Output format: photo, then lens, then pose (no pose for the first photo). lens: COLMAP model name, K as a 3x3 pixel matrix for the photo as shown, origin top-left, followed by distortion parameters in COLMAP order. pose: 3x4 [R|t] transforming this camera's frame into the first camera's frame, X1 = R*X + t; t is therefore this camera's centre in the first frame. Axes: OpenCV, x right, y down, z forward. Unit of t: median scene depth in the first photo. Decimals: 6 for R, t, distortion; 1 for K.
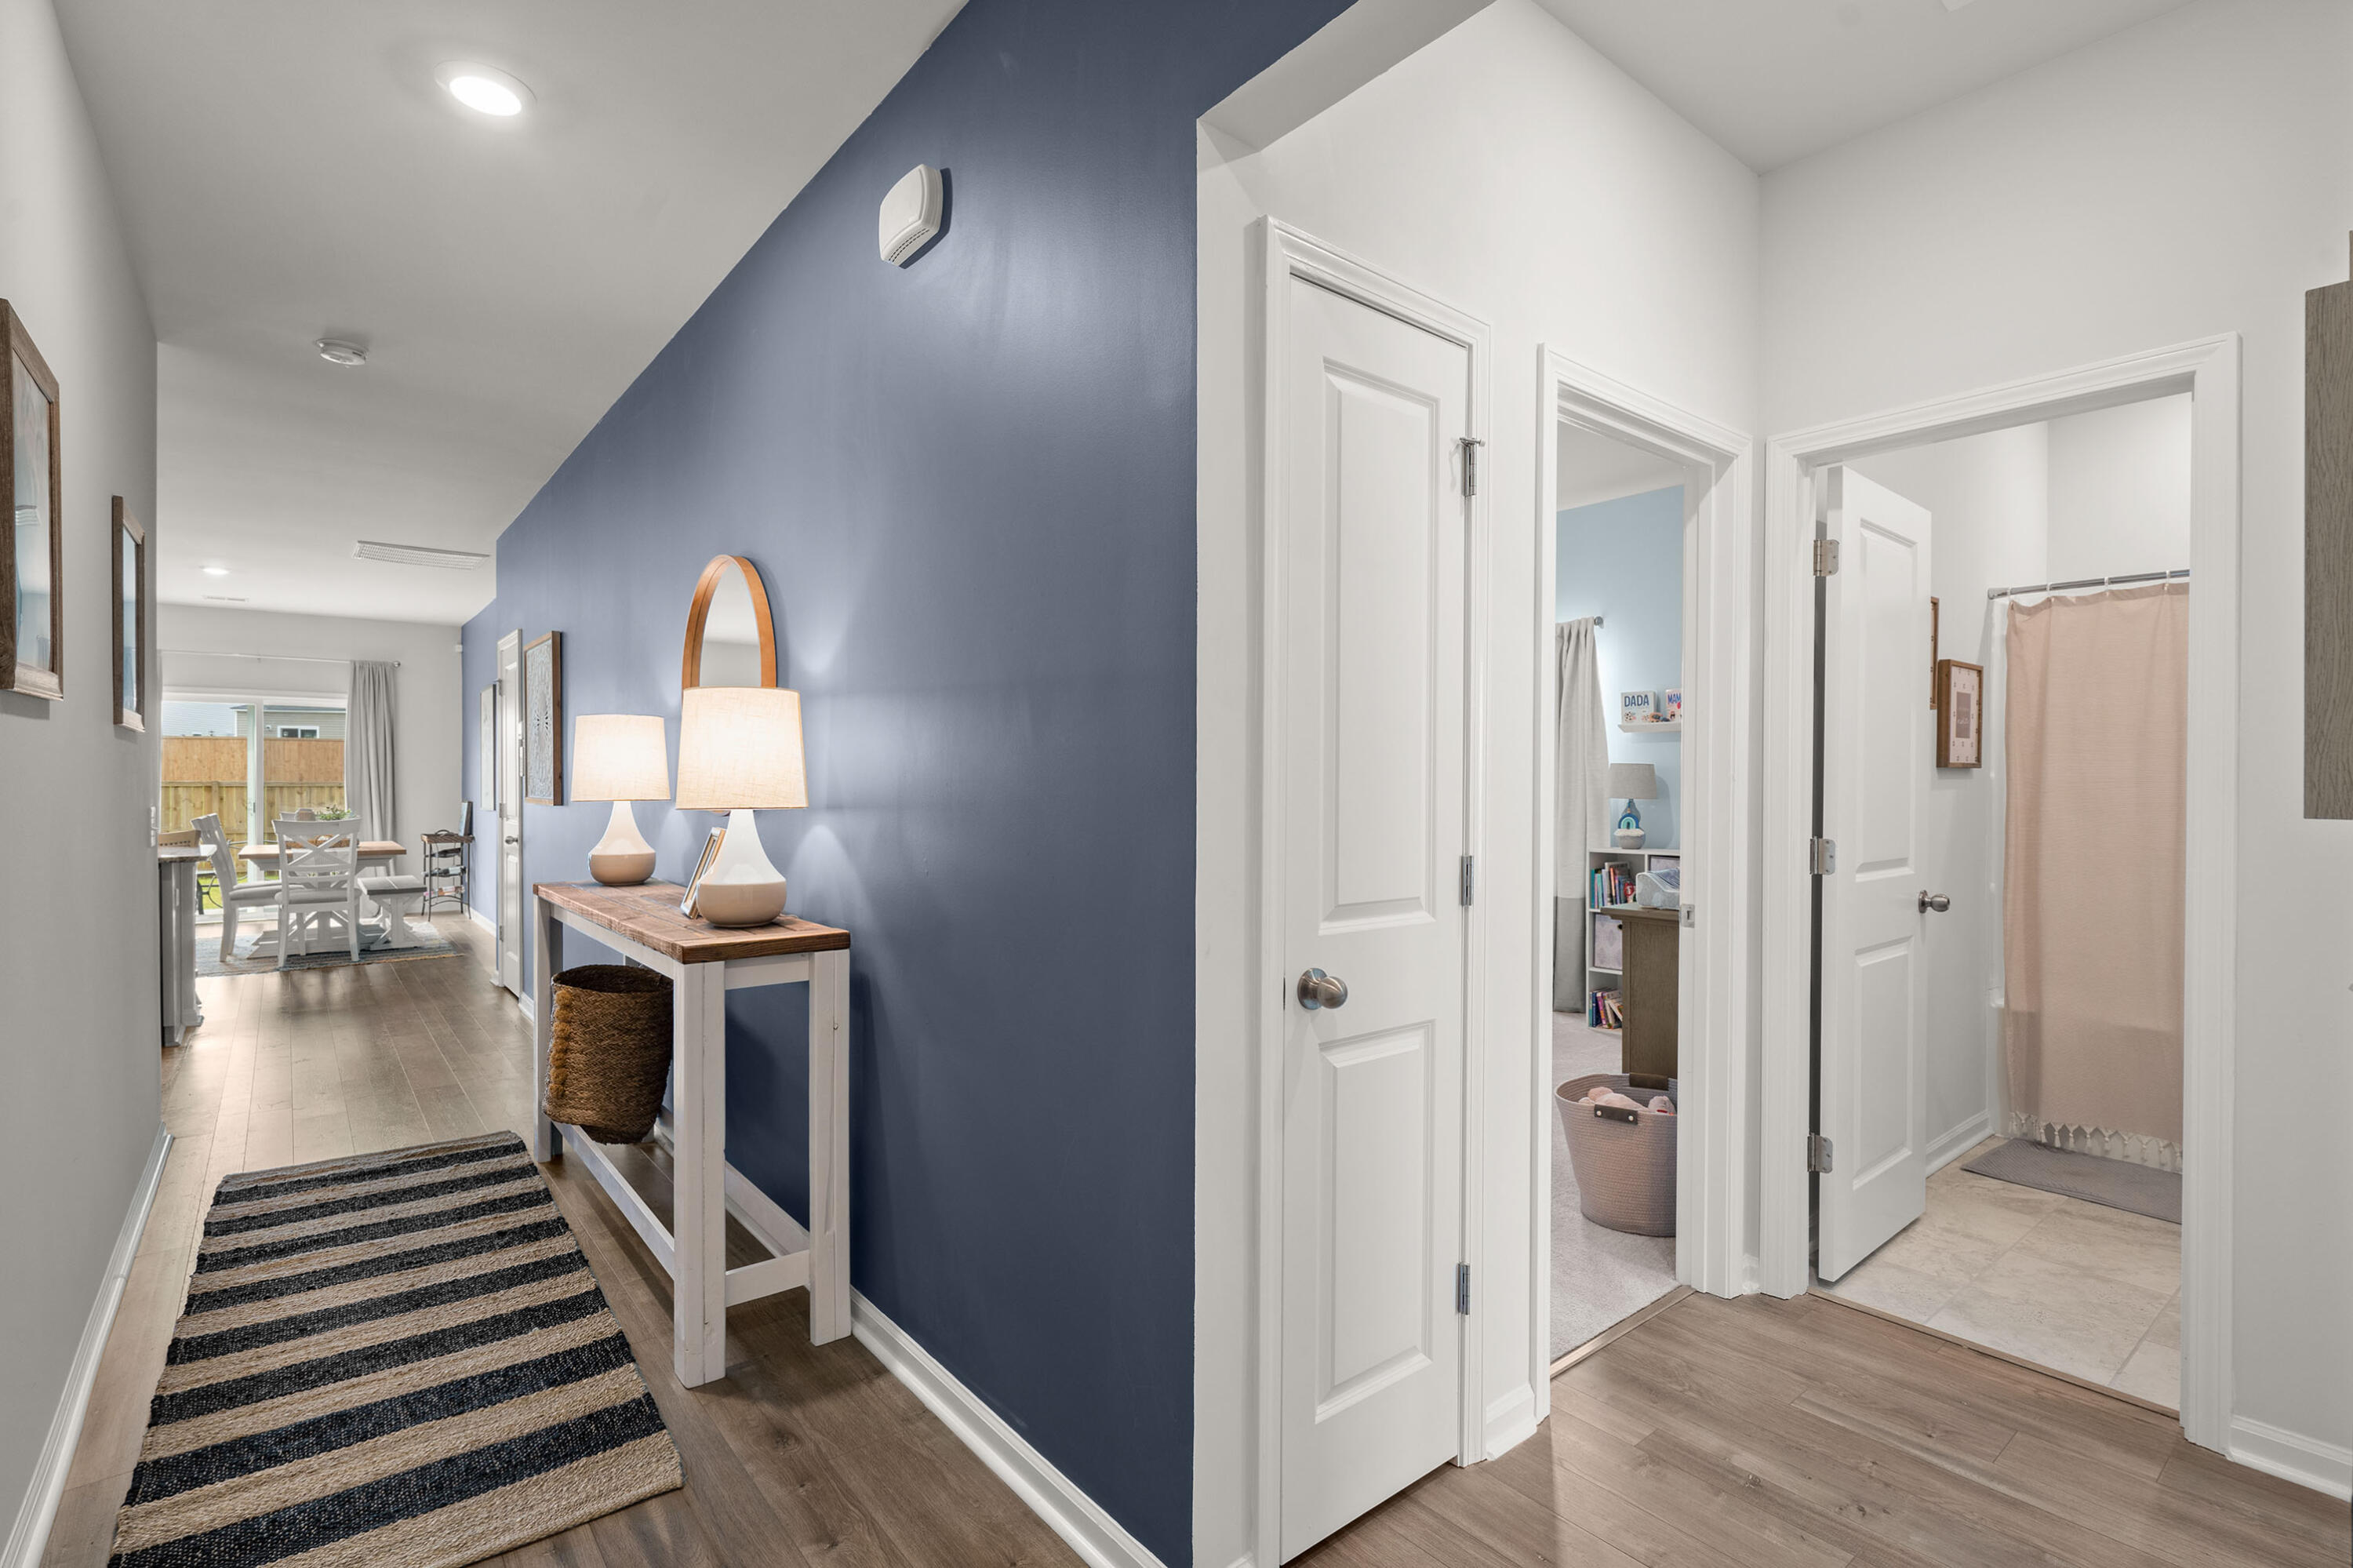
lens RADIAL K [[1086.0, 0, 1187.7], [0, 1086.0, 791.9], [0, 0, 1]] dist [0.001620, 0.000563]
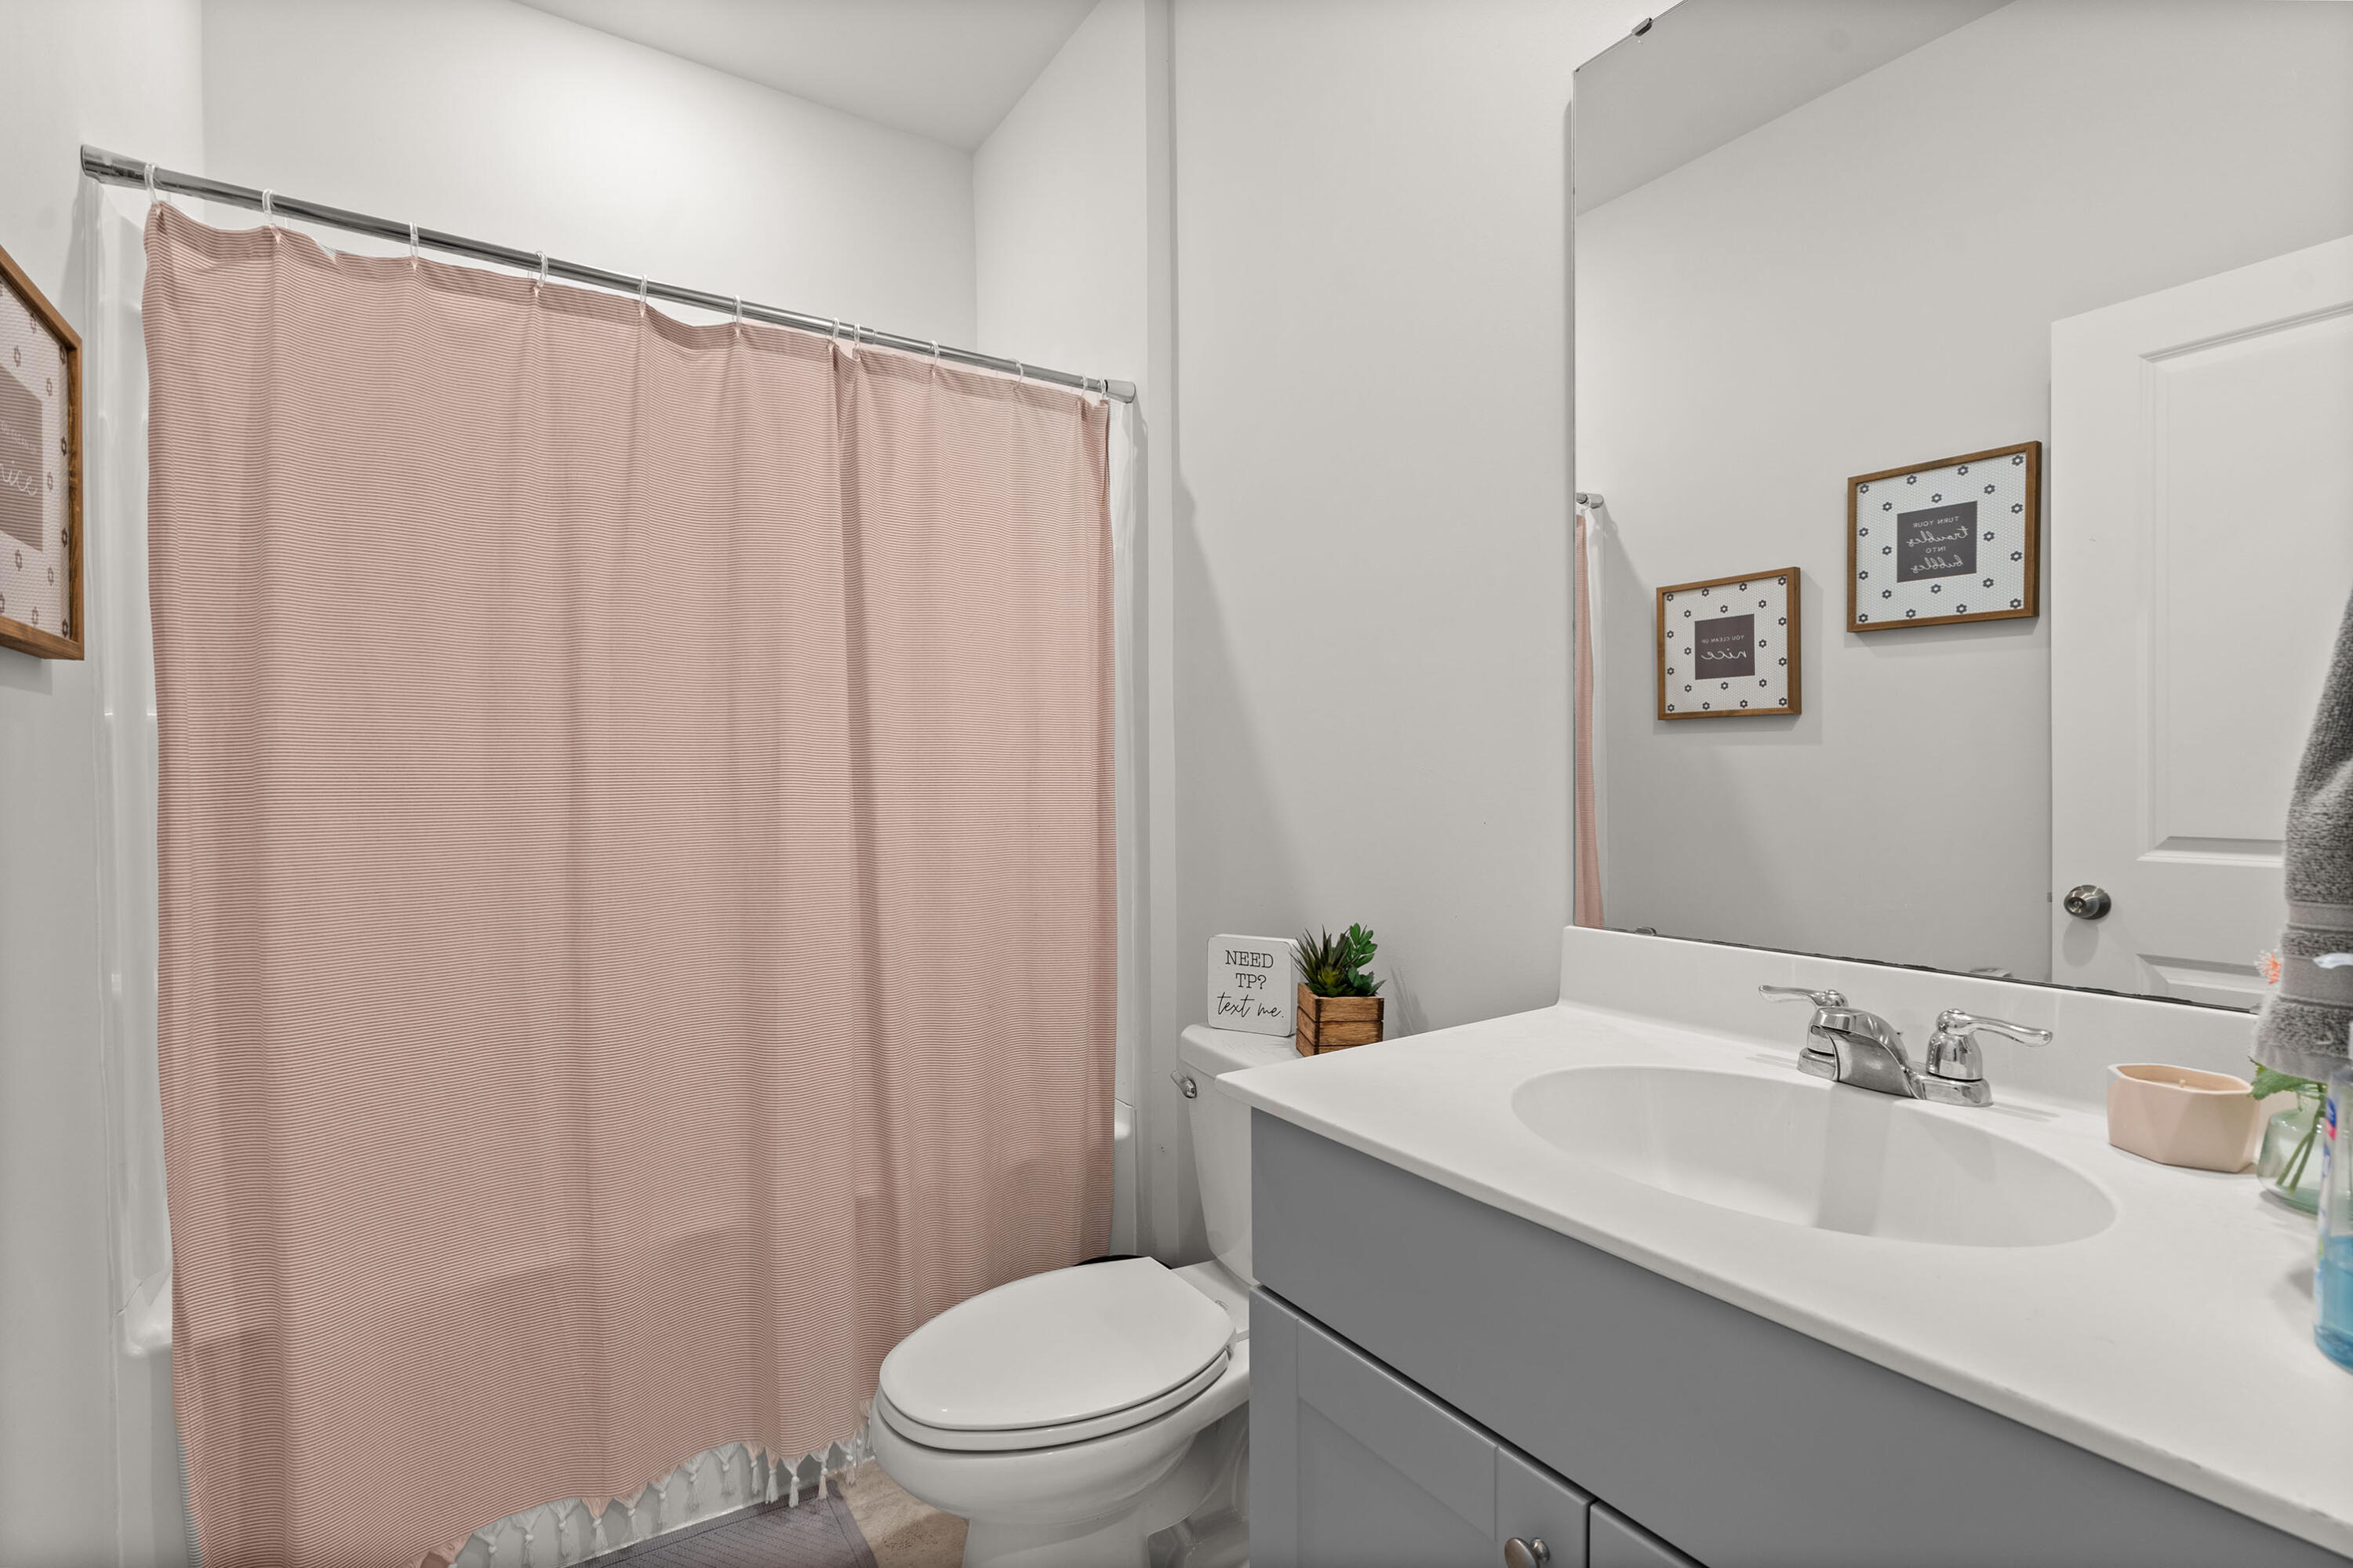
lens RADIAL K [[1086.0, 0, 1187.7], [0, 1086.0, 791.9], [0, 0, 1]] dist [0.001620, 0.000563]
pose [[0.113136, -0.019003, 0.993398, 0.443594], [0.013867, 0.999750, 0.017545, 0.016238], [-0.993483, 0.011791, 0.113372, 0.635001]]
